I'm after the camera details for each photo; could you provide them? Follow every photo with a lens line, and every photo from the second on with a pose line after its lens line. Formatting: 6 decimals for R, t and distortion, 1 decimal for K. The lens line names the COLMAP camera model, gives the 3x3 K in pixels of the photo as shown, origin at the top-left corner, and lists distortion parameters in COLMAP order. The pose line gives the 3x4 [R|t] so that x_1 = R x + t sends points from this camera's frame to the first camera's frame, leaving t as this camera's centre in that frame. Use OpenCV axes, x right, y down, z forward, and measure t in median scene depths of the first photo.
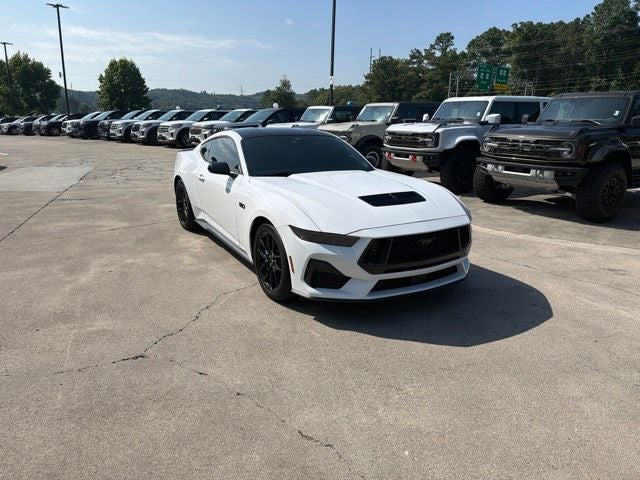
lens RADIAL K [[449.0, 0, 319.0], [0, 449.0, 236.4], [0, 0, 1]] dist [0.032021, -0.042819]
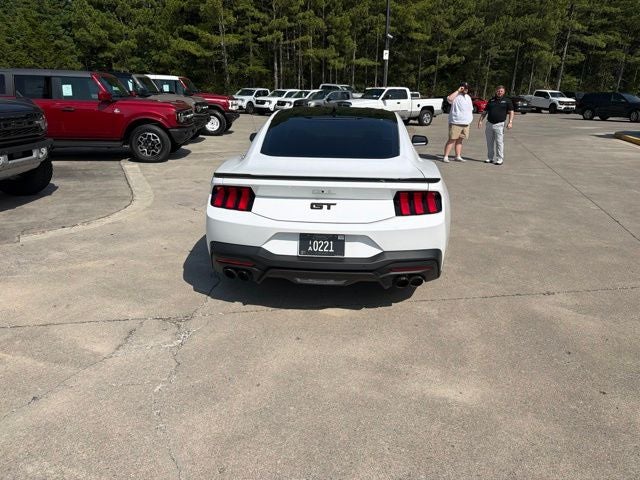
lens RADIAL K [[449.0, 0, 322.6], [0, 449.0, 245.0], [0, 0, 1]] dist [0.032021, -0.042819]
pose [[-0.825300, -0.202905, 0.526982, -0.291420], [0.122978, 0.846236, 0.518422, -0.237454], [-0.551141, 0.492661, -0.673445, 0.874444]]
